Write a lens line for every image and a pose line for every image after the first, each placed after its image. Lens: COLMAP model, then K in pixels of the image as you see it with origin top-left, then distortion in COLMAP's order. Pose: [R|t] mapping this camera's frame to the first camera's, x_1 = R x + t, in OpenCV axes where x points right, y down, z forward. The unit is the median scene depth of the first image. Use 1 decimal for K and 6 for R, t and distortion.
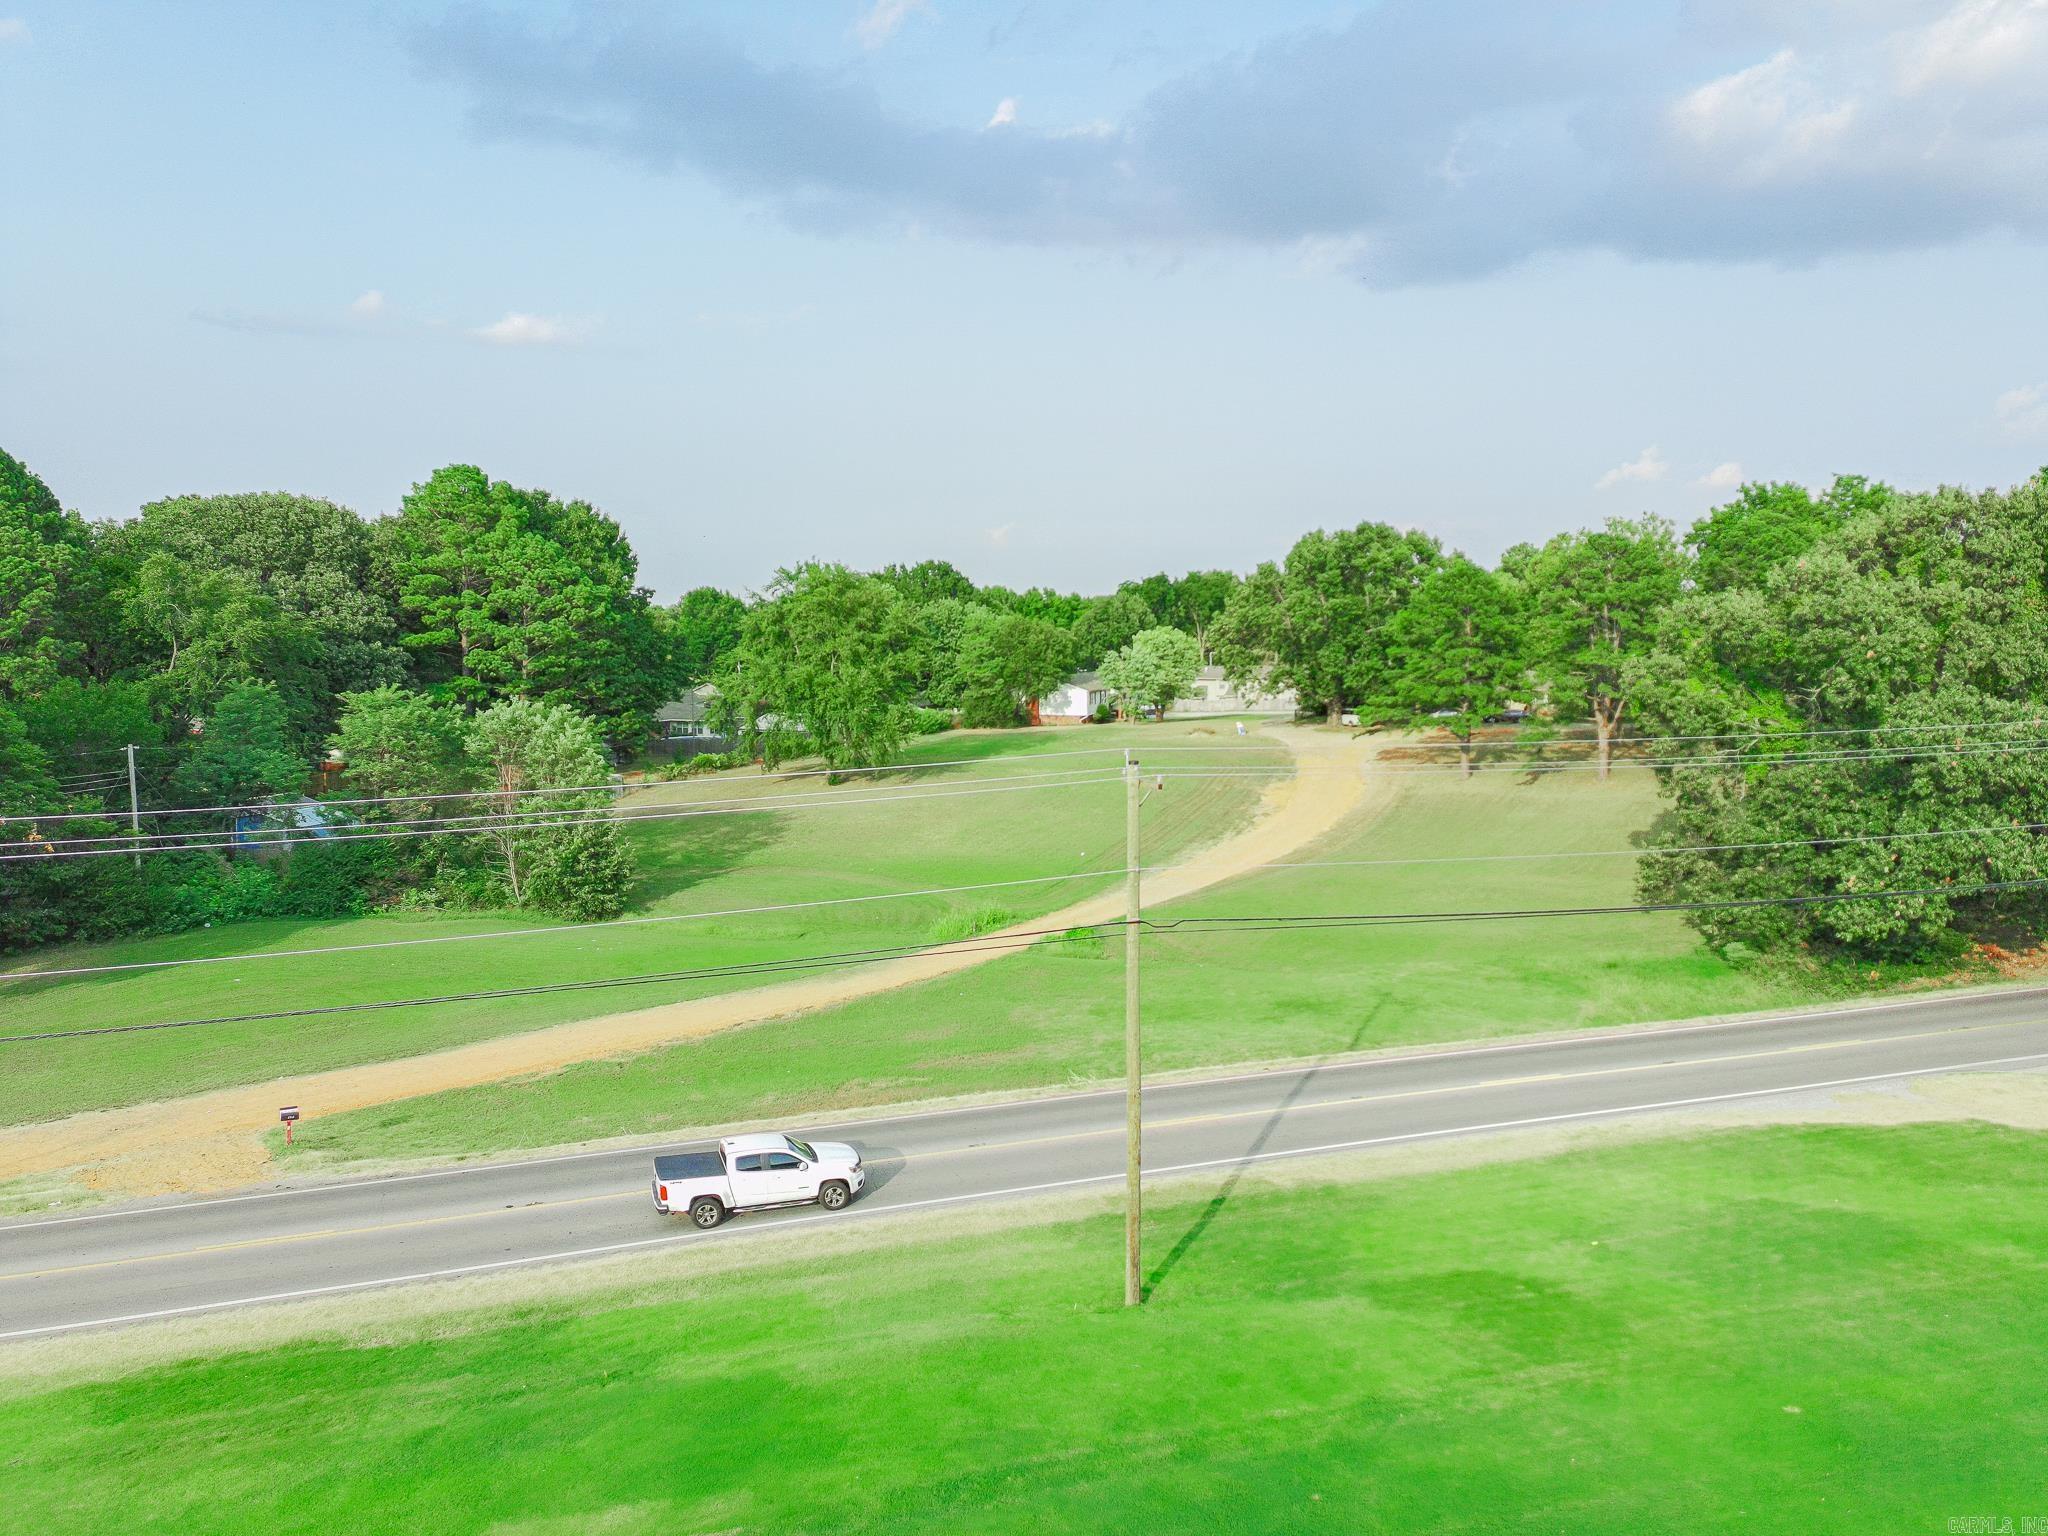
lens RADIAL K [[1498.5, 0, 1031.8], [0, 1498.5, 752.4], [0, 0, 1]] dist [0.091753, -0.076590]
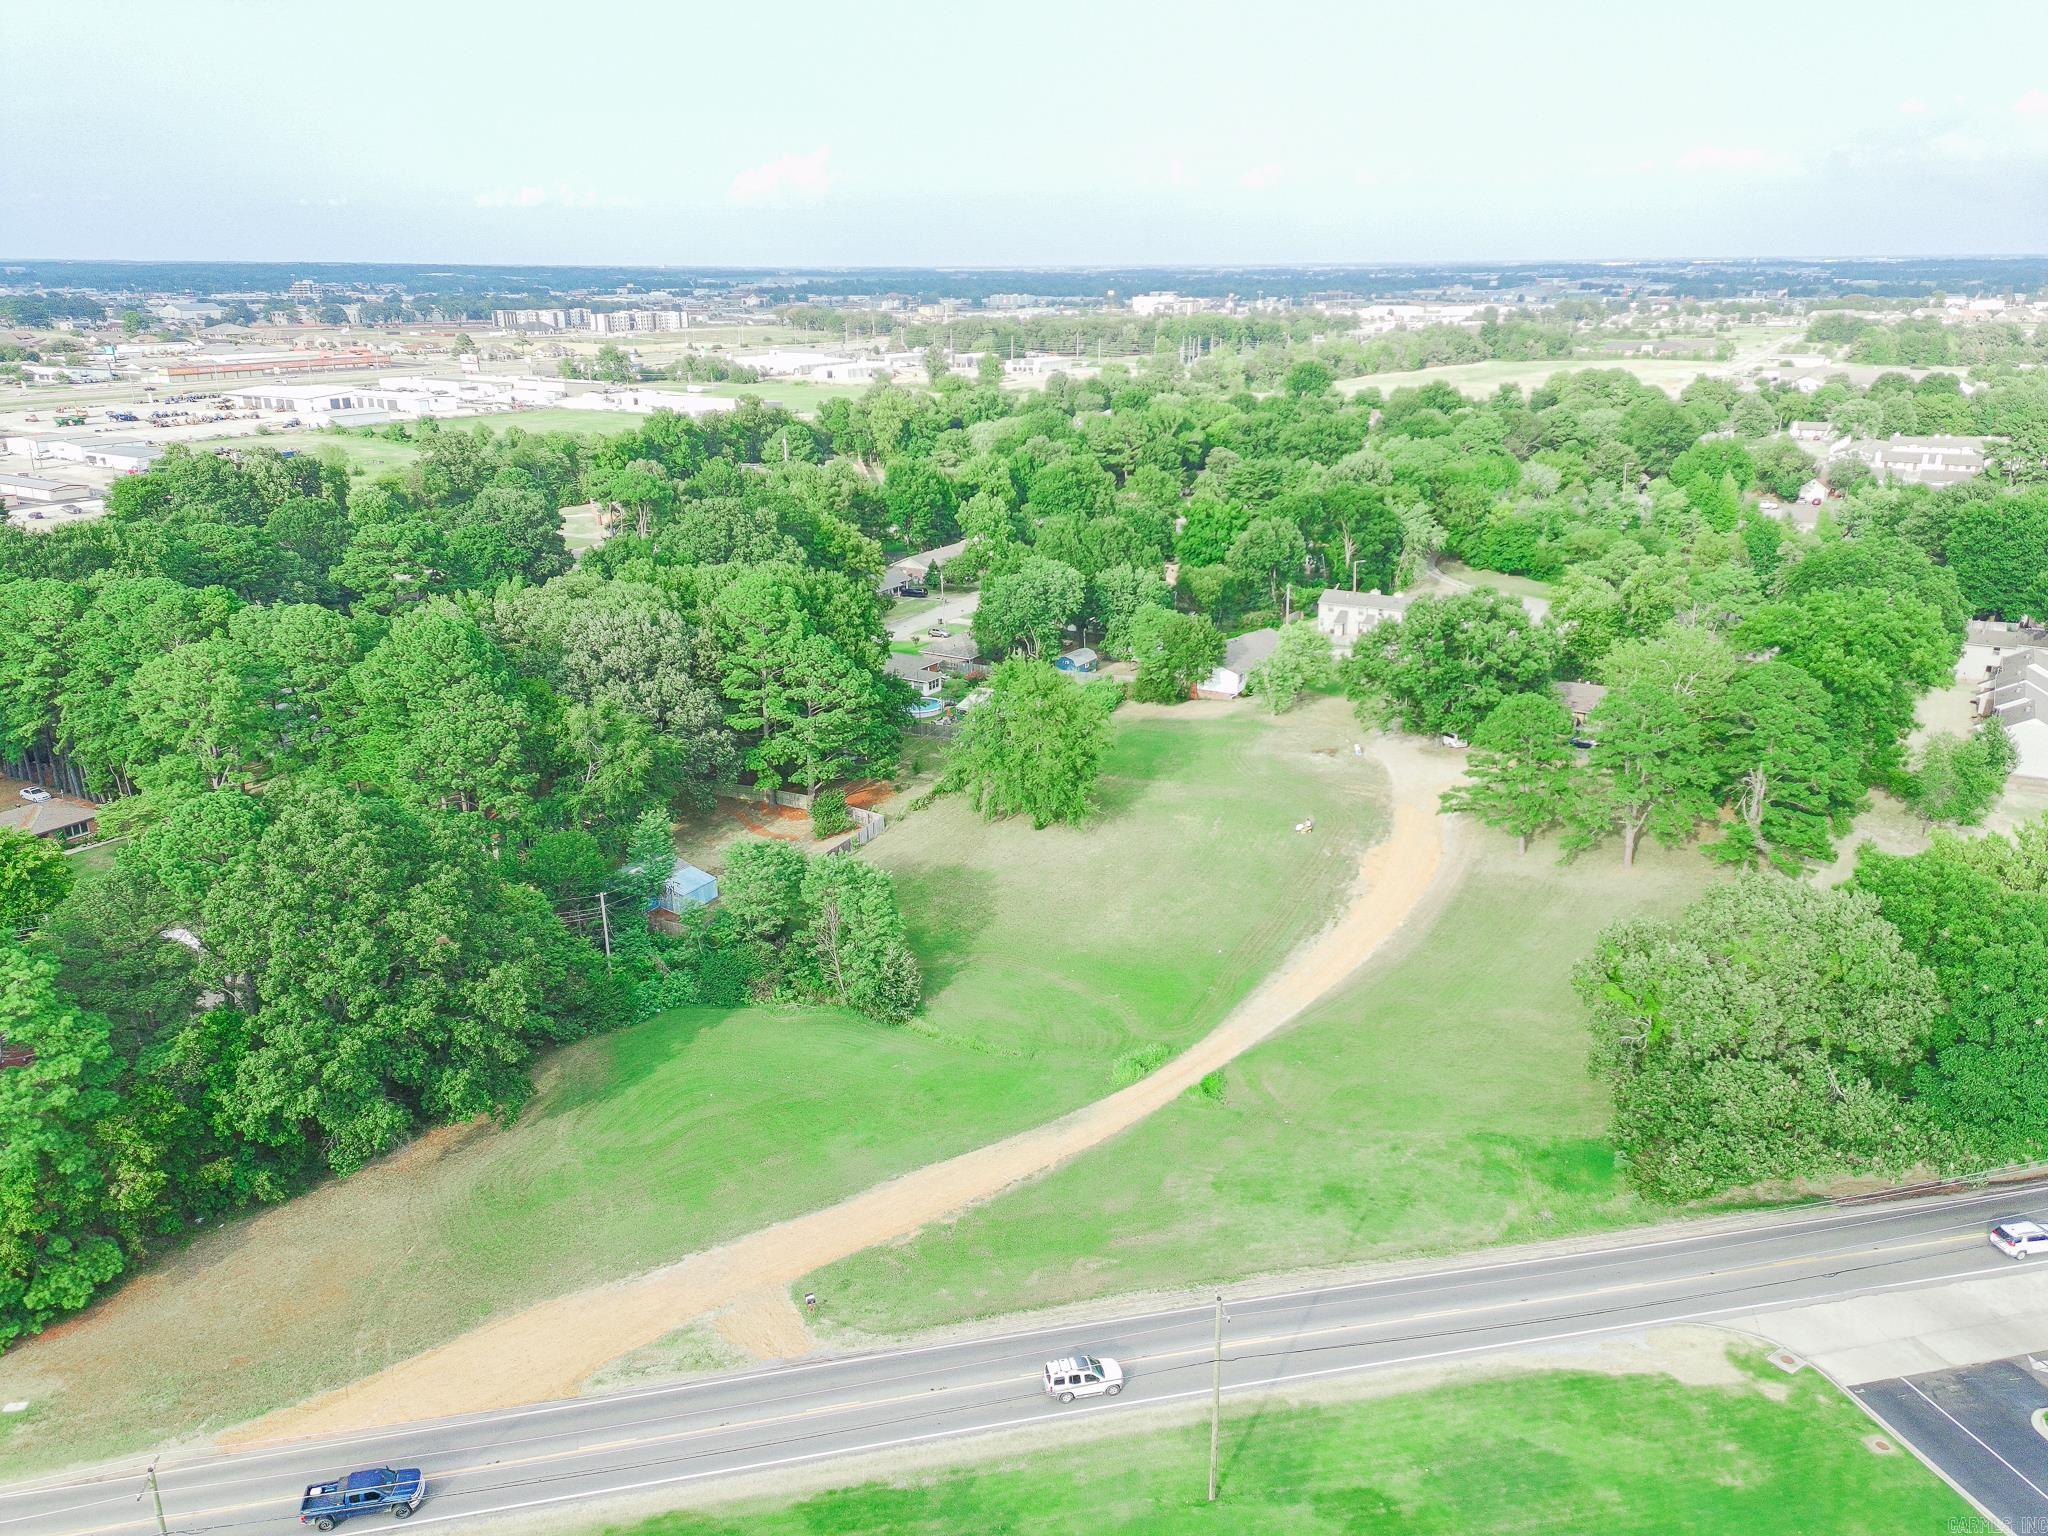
lens RADIAL K [[1498.0, 0, 1030.3], [0, 1498.0, 766.0], [0, 0, 1]] dist [0.089204, -0.077152]
pose [[0.994070, 0.034498, -0.103120, -0.003006], [-0.010362, 0.974078, 0.225976, -0.391405], [0.108243, -0.223567, 0.968659, -0.327870]]
